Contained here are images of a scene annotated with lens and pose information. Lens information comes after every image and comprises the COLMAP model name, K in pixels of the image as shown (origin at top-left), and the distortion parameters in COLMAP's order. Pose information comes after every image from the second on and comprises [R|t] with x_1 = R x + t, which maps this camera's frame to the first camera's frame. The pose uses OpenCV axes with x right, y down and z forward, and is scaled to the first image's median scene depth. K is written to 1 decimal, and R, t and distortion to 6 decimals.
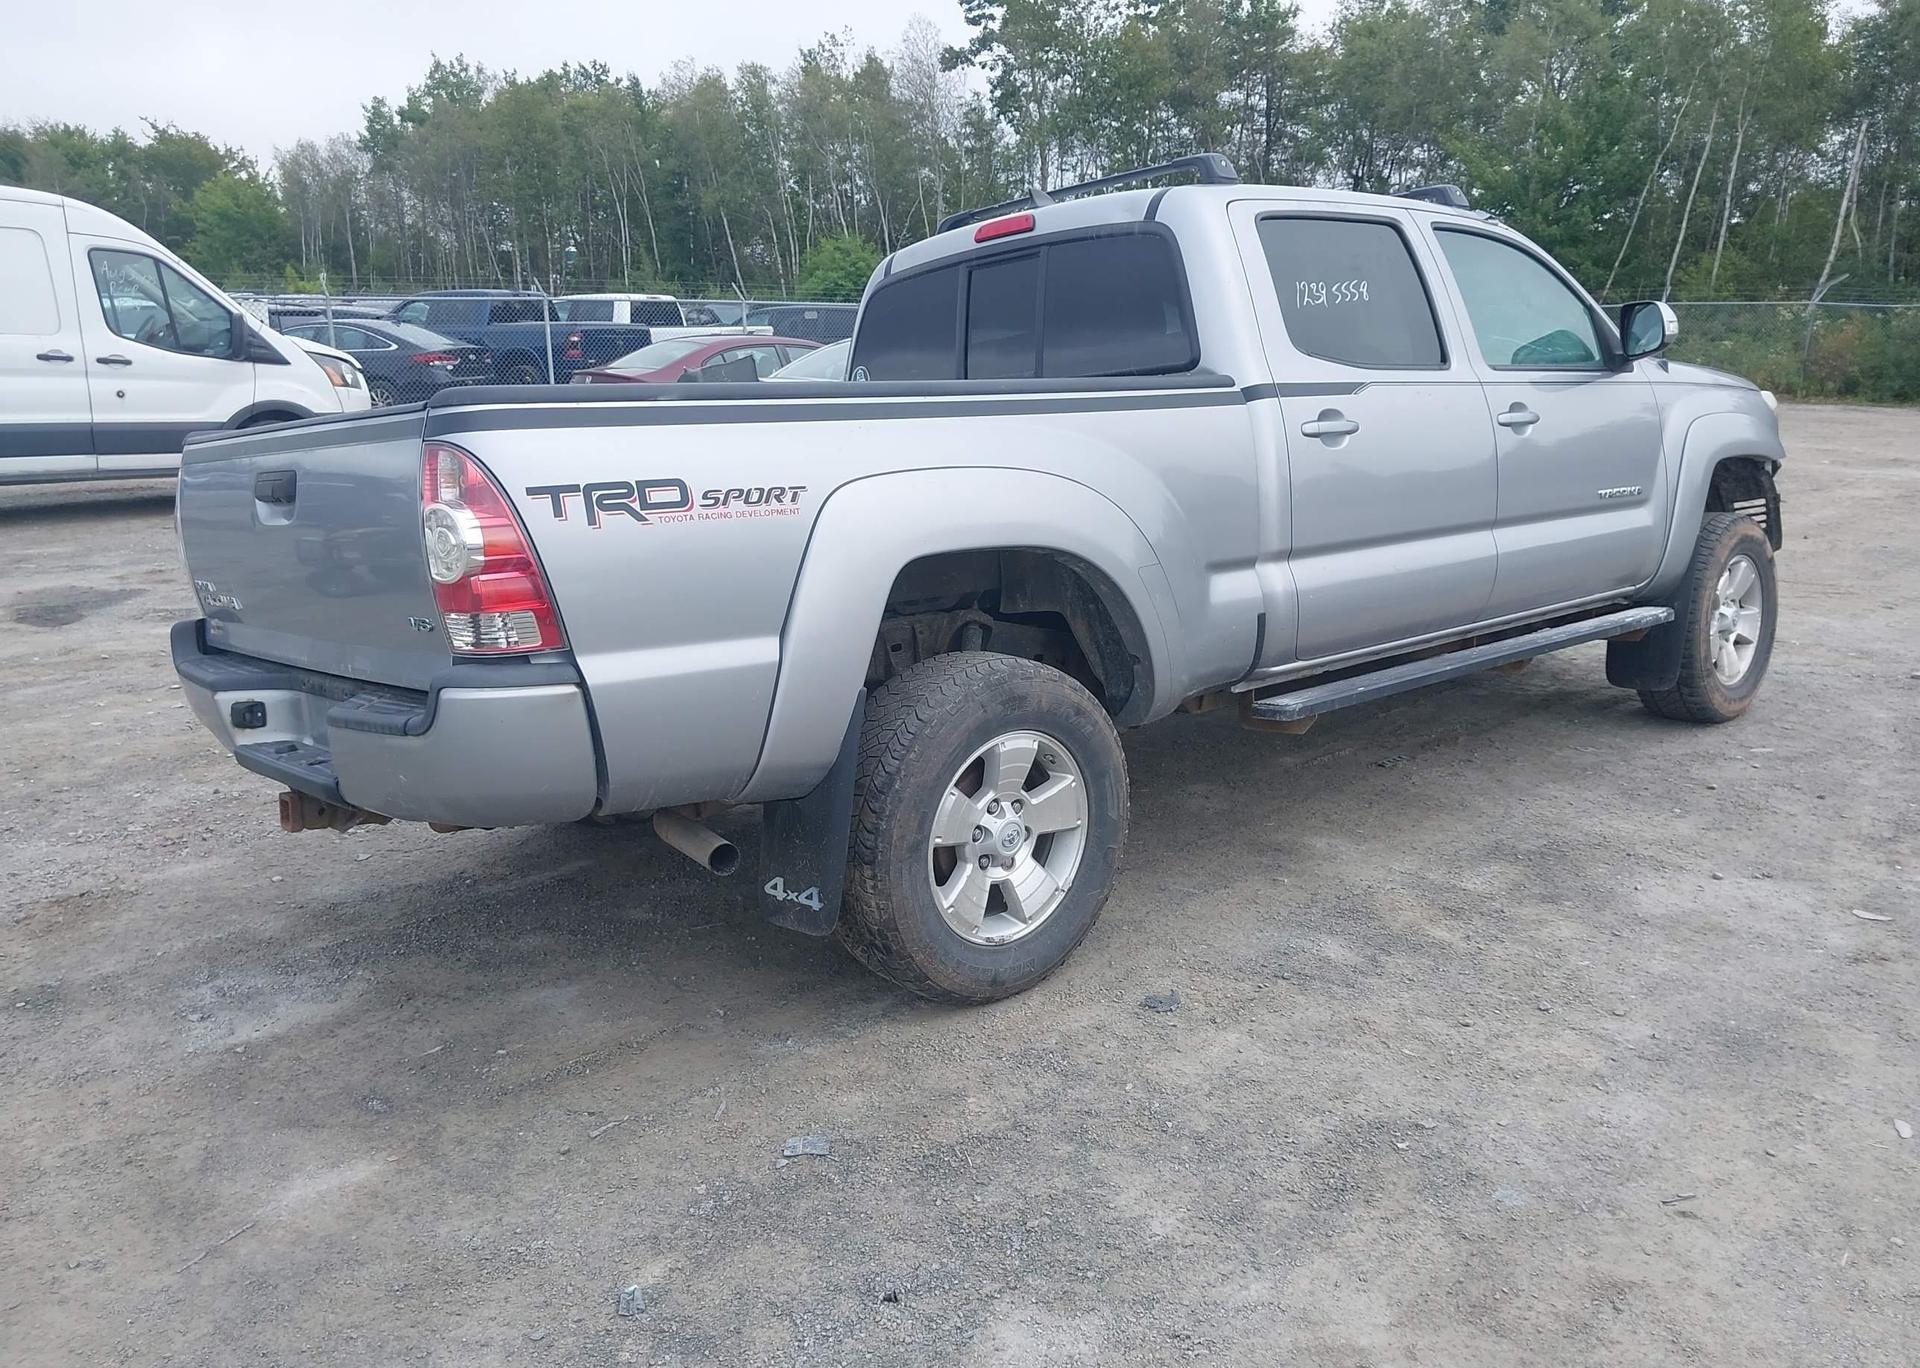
lens RADIAL K [[1510.7, 0, 926.4], [0, 1510.7, 688.1], [0, 0, 1]] dist [0.021410, -0.005558]
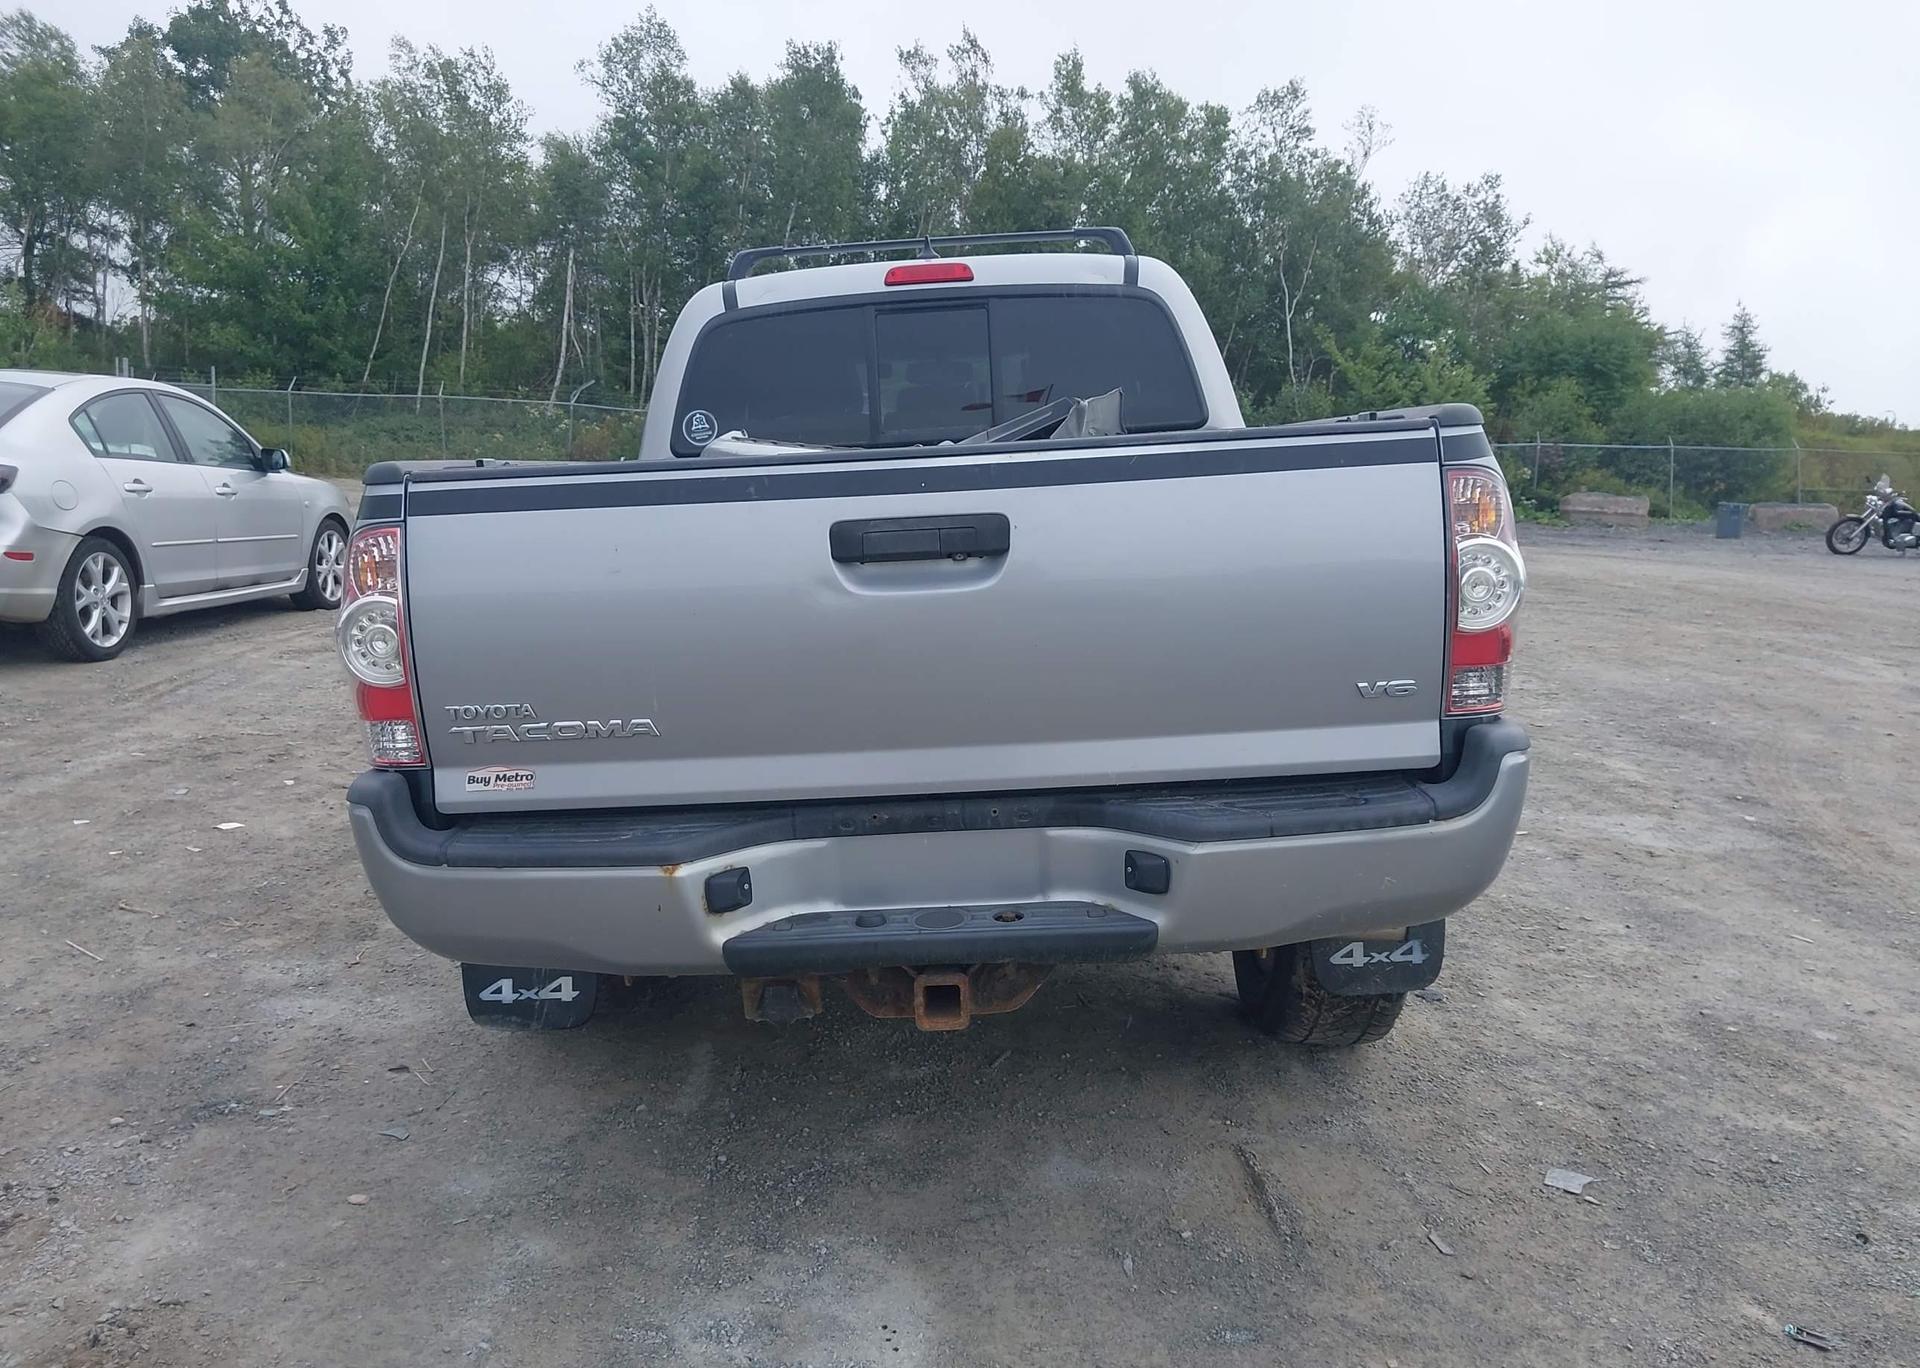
lens RADIAL K [[1510.7, 0, 934.3], [0, 1510.7, 722.5], [0, 0, 1]] dist [0.031916, -0.049392]
pose [[0.654366, -0.096443, 0.750002, -0.673687], [0.123236, 0.992175, 0.020062, -0.043395], [-0.746068, 0.079299, 0.661131, 0.392666]]
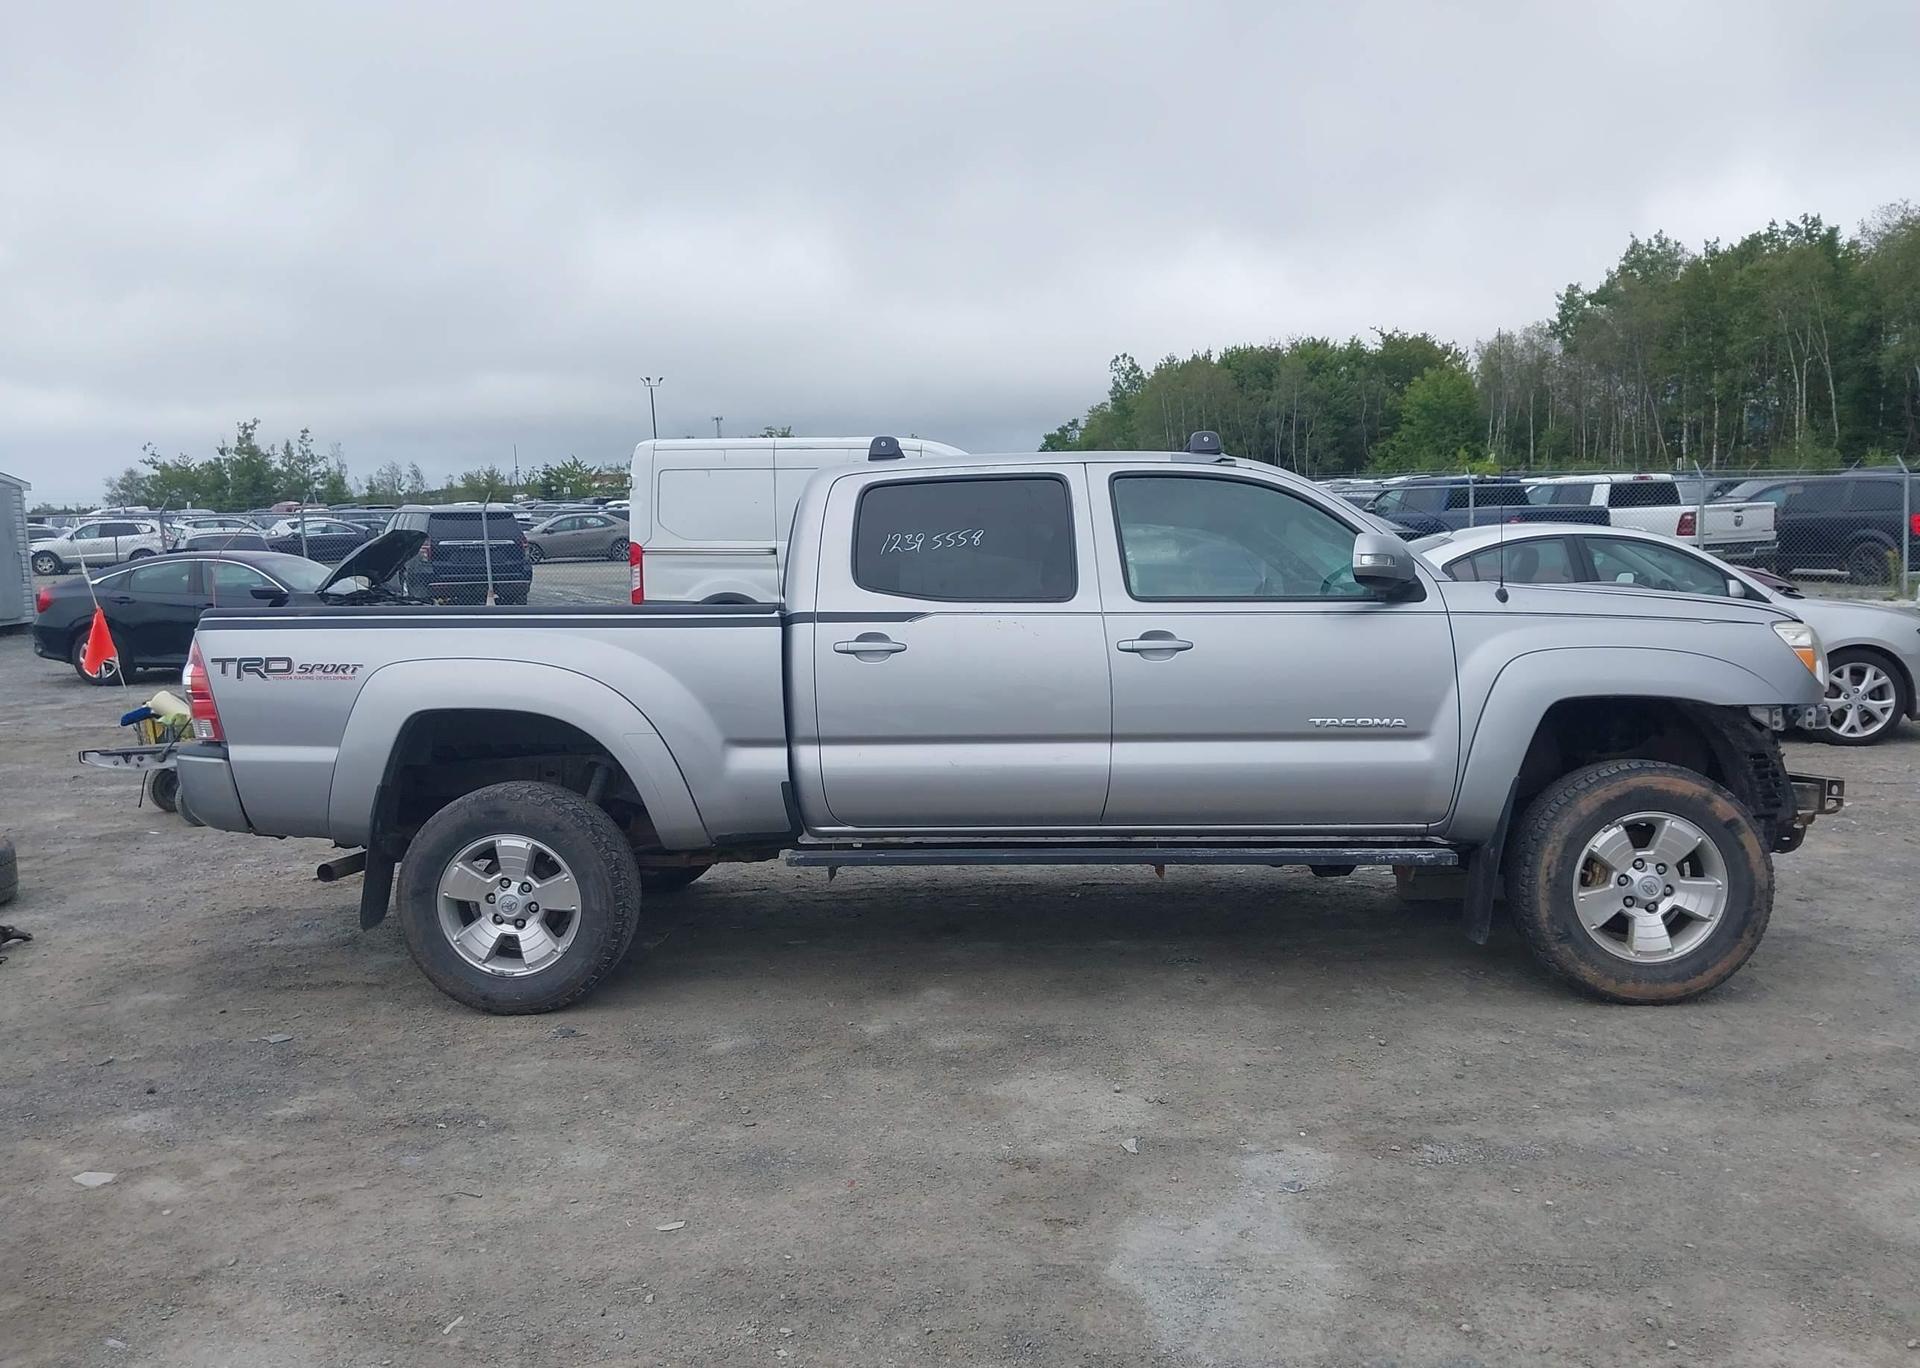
lens RADIAL K [[1510.7, 0, 934.3], [0, 1510.7, 722.5], [0, 0, 1]] dist [0.031916, -0.049392]
pose [[0.721530, 0.076698, -0.688122, 1.039301], [-0.137545, 0.989916, -0.033887, -0.065768], [0.678584, 0.119098, 0.724803, 0.127869]]
